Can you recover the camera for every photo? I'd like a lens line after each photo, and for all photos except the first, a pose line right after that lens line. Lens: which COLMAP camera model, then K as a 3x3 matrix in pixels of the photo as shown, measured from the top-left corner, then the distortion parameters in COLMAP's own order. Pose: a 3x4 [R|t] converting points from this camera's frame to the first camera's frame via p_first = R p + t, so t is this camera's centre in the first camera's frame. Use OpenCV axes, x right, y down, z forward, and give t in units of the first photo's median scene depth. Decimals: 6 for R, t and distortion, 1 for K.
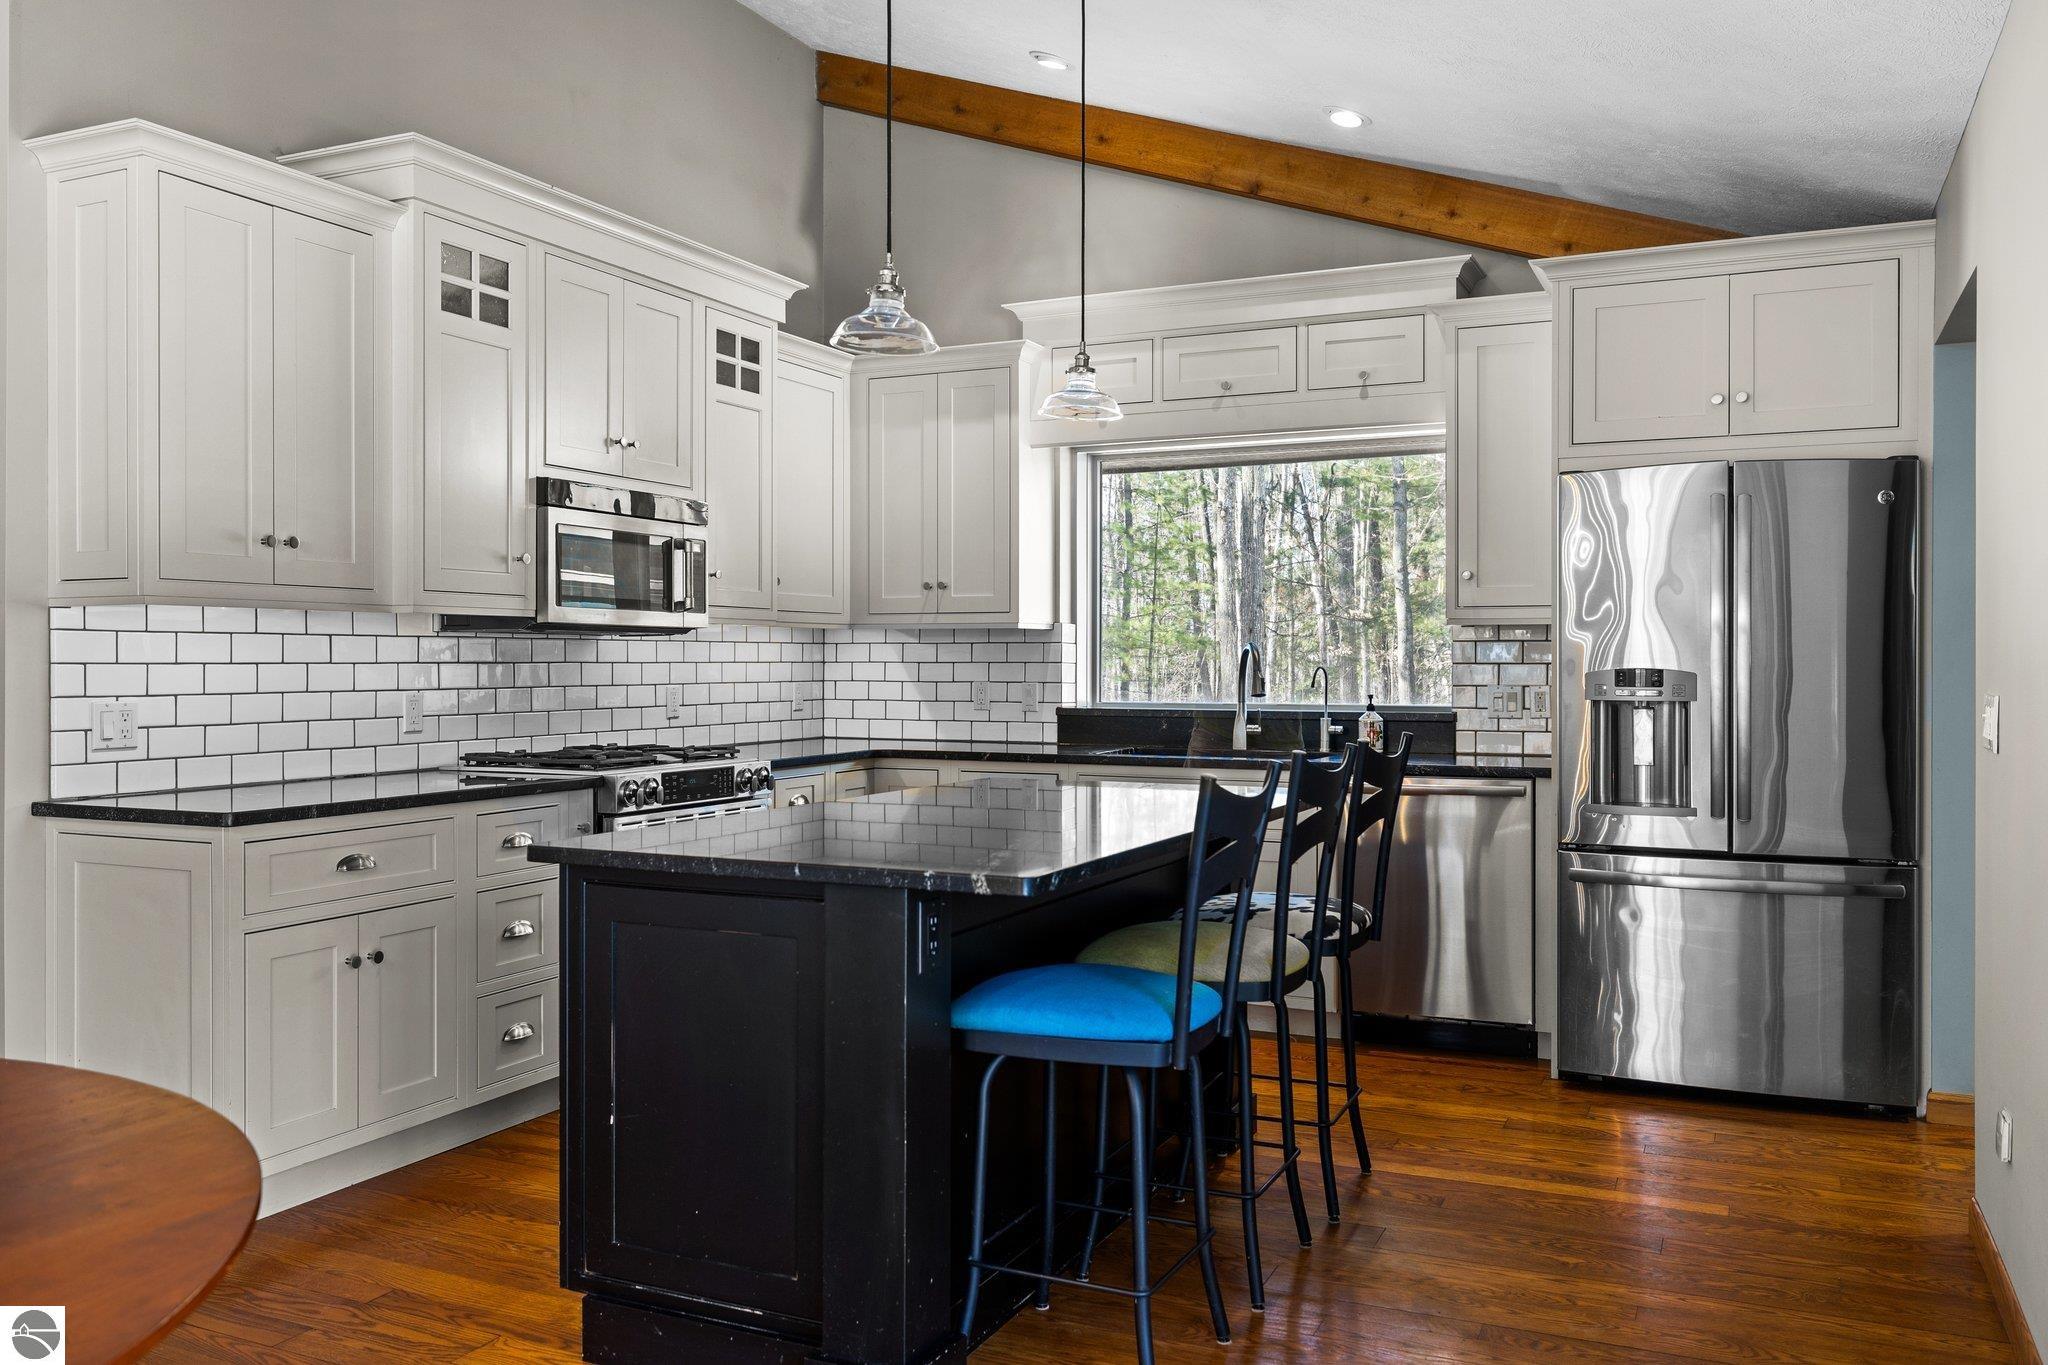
lens RADIAL K [[1562.4, 0, 1022.8], [0, 1562.4, 671.7], [0, 0, 1]] dist [-0.013824, -0.006196]
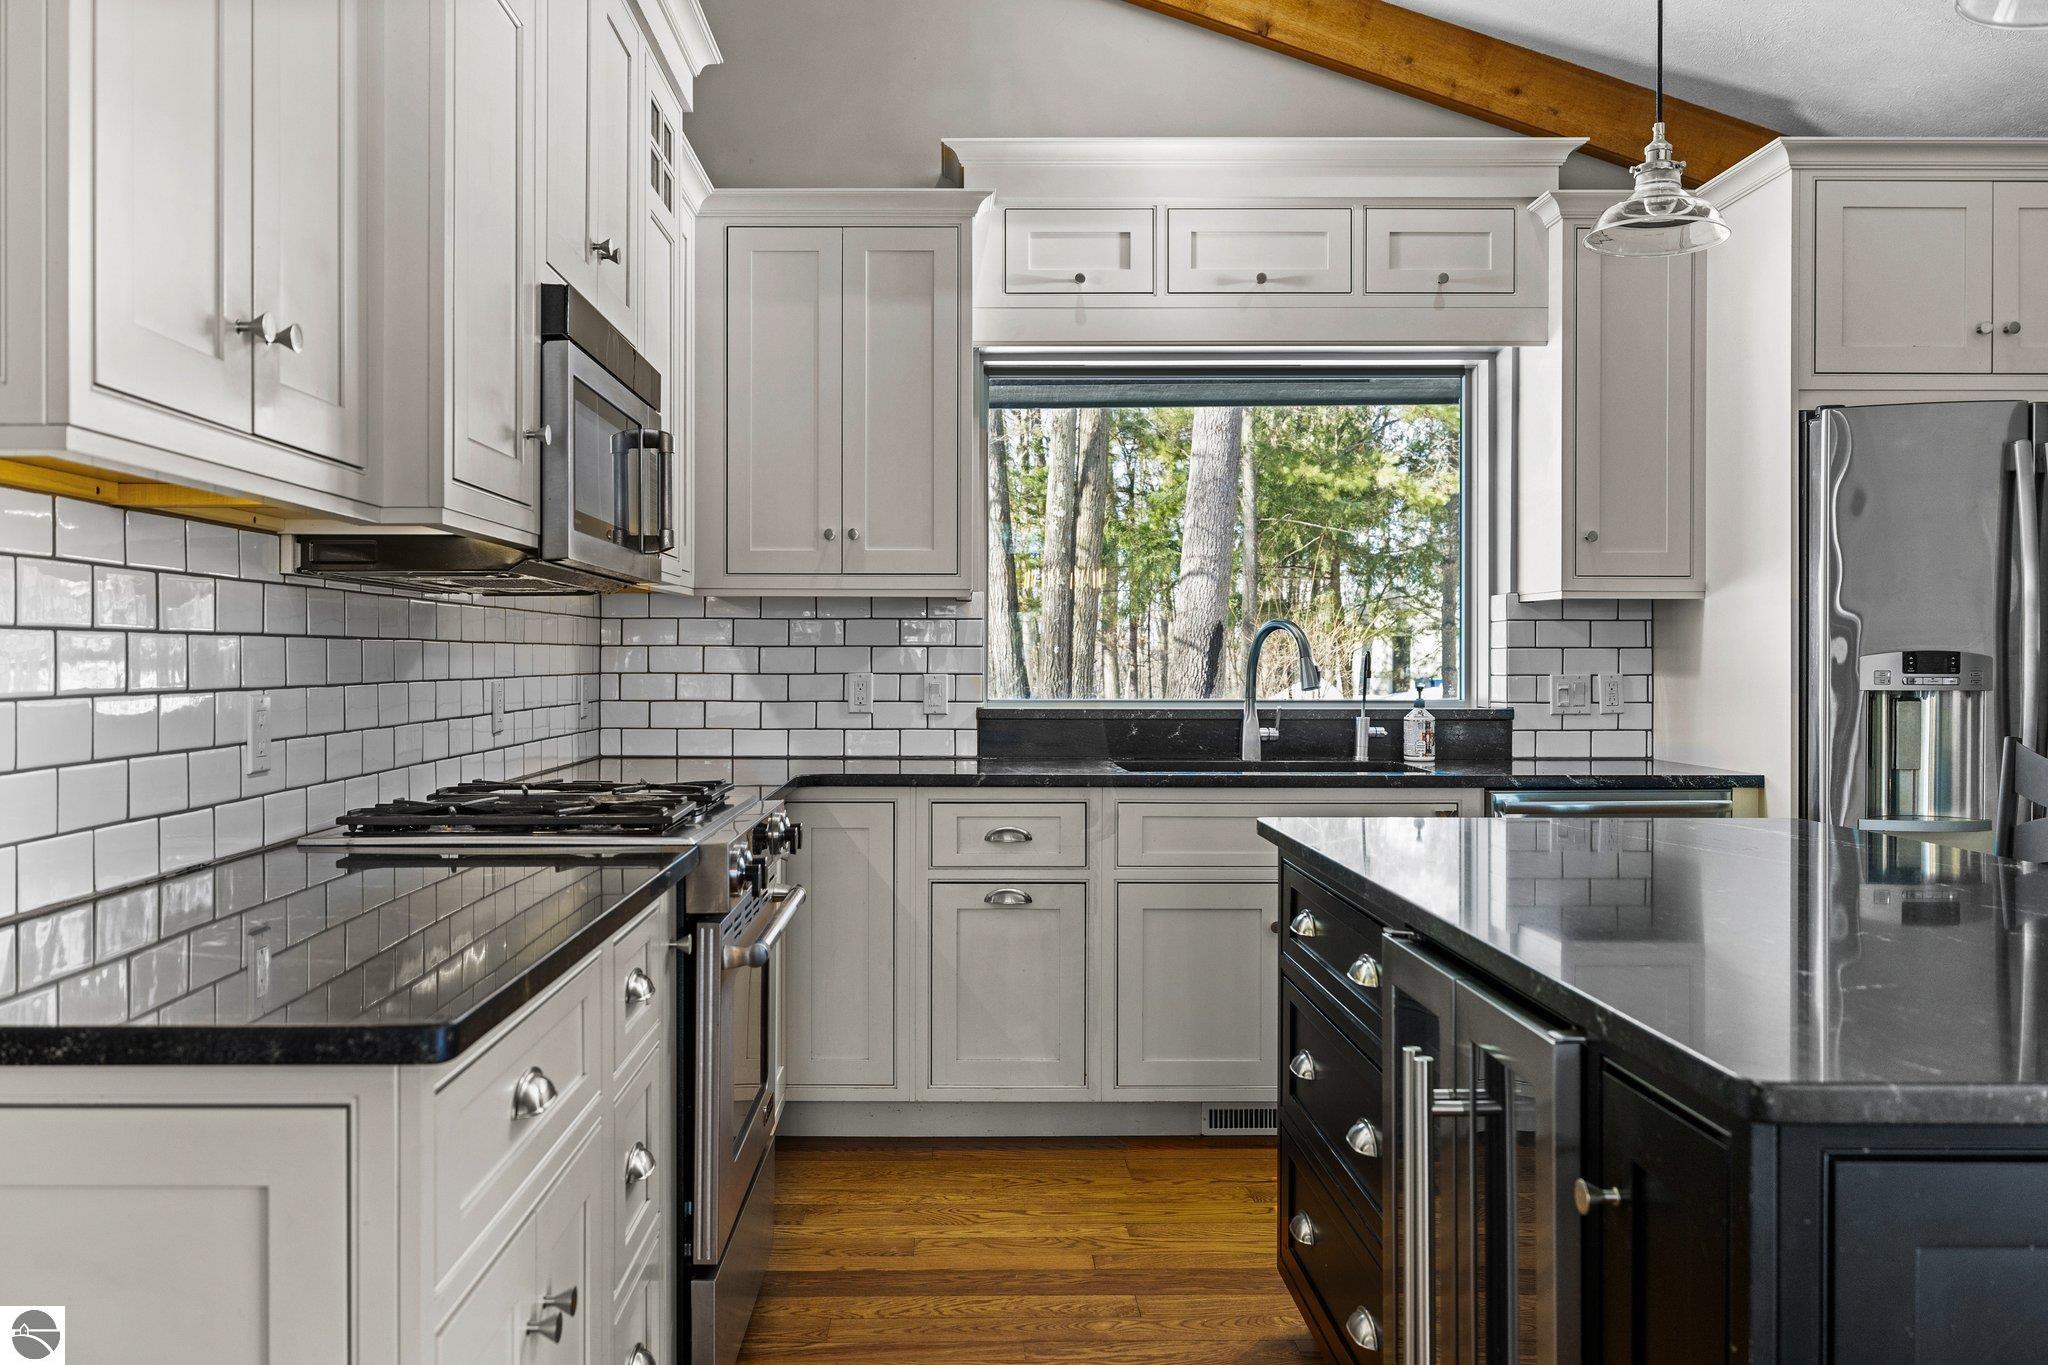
lens RADIAL K [[1623.2, 0, 969.1], [0, 1623.2, 659.4], [0, 0, 1]] dist [0.001187, -0.000429]
pose [[0.904395, 0.000177, 0.426696, -0.330906], [0.002135, 0.999986, -0.004939, 0.004350], [-0.426691, 0.005378, 0.904382, 0.351116]]
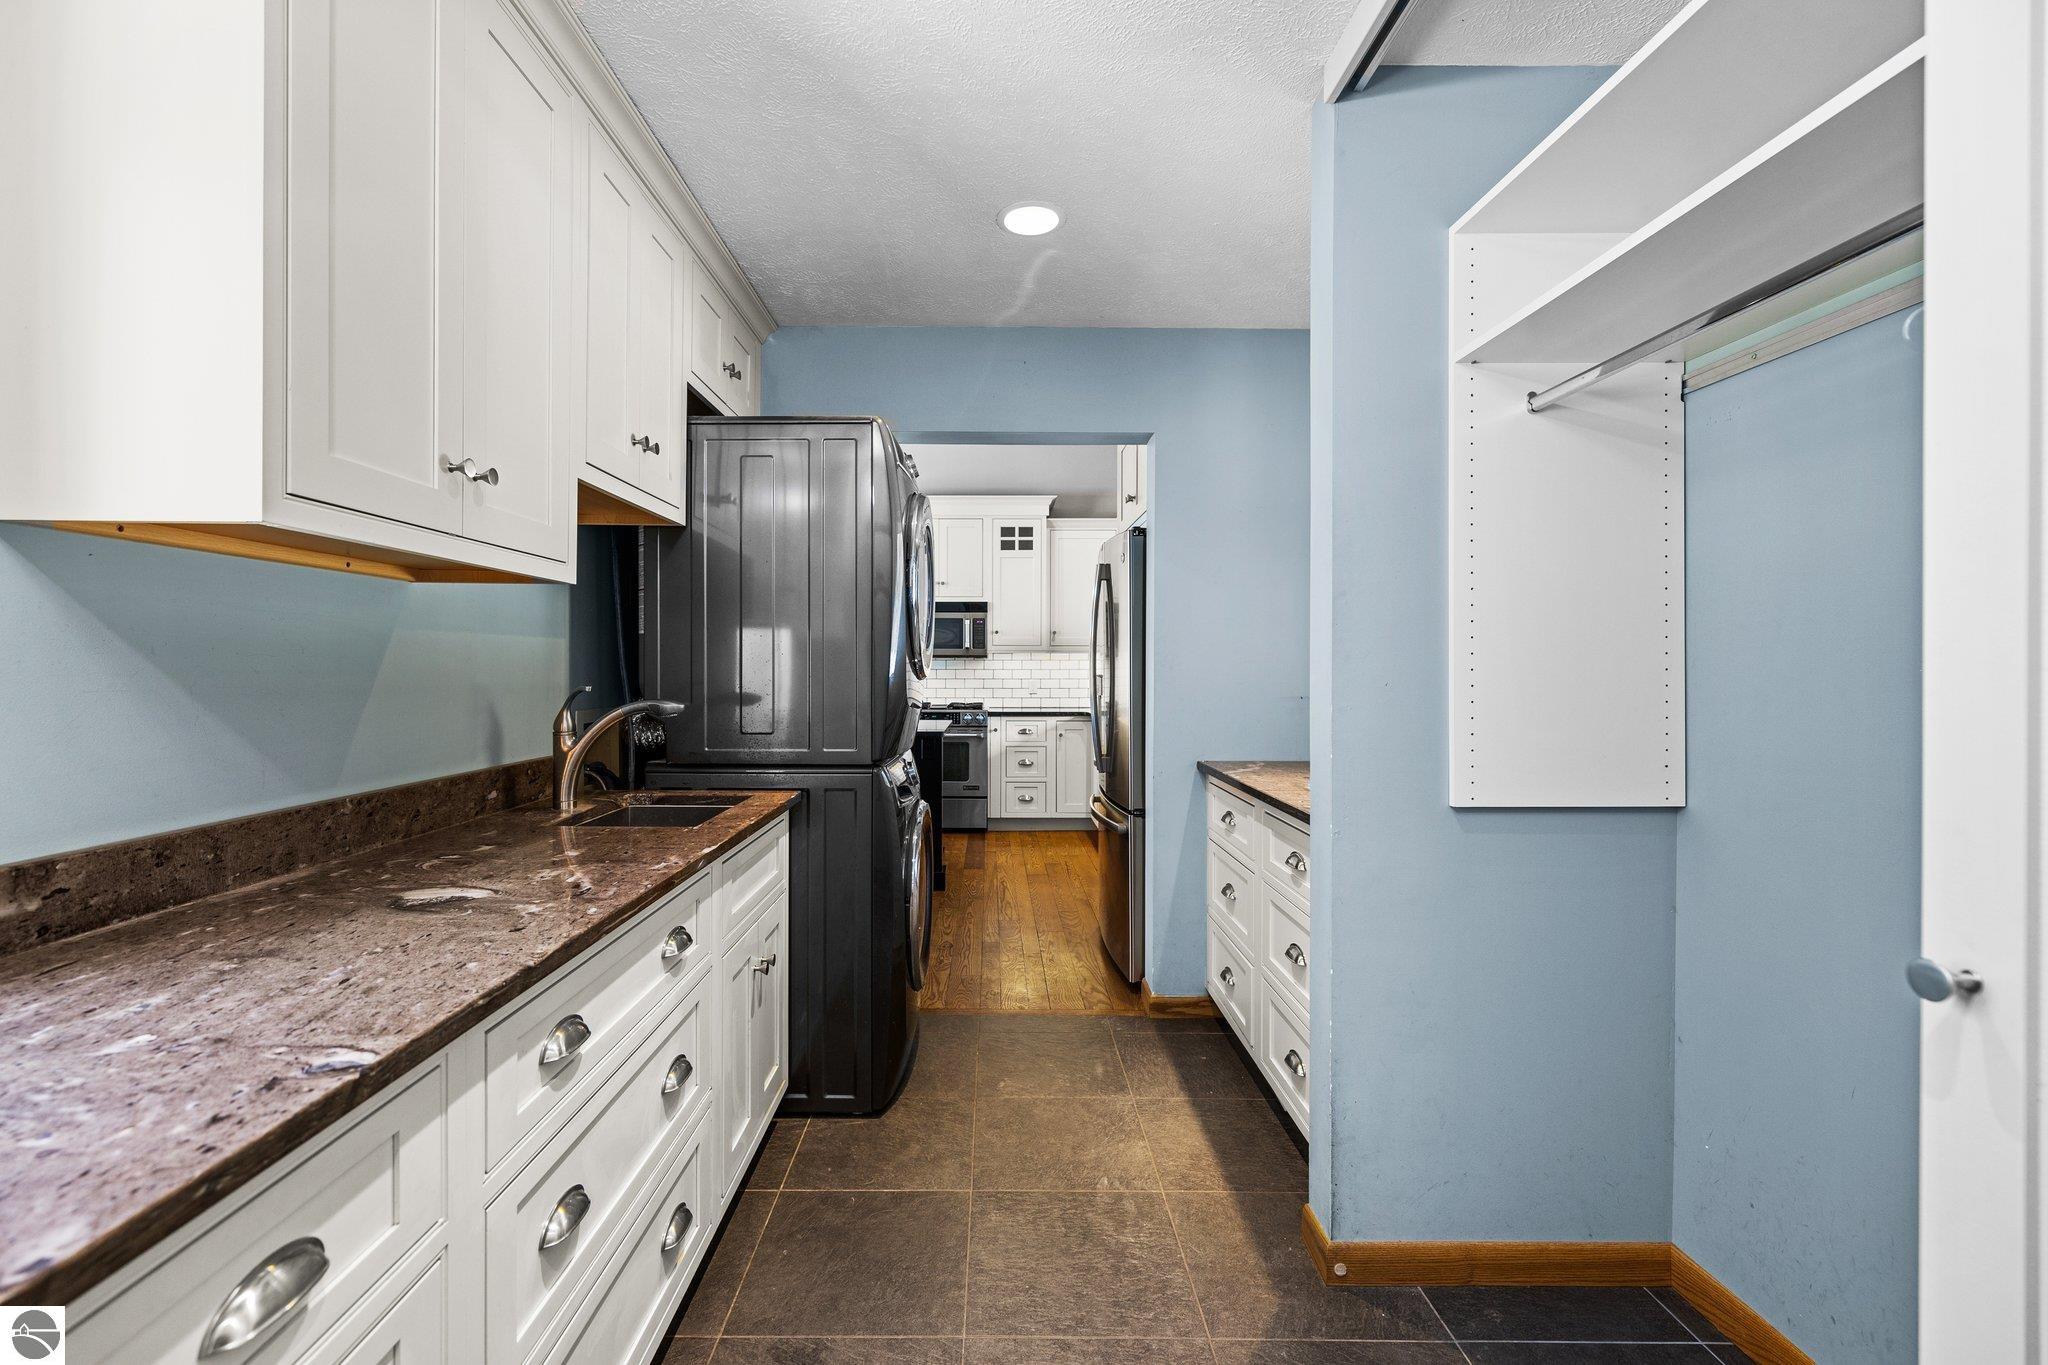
lens RADIAL K [[861.4, 0, 1019.3], [0, 861.4, 672.3], [0, 0, 1]] dist [-0.003132, -0.000548]
pose [[0.453693, 0.004124, -0.891149, 0.865550], [-0.007920, 0.999968, 0.000595, -0.002576], [0.891123, 0.006788, 0.453711, 0.393807]]
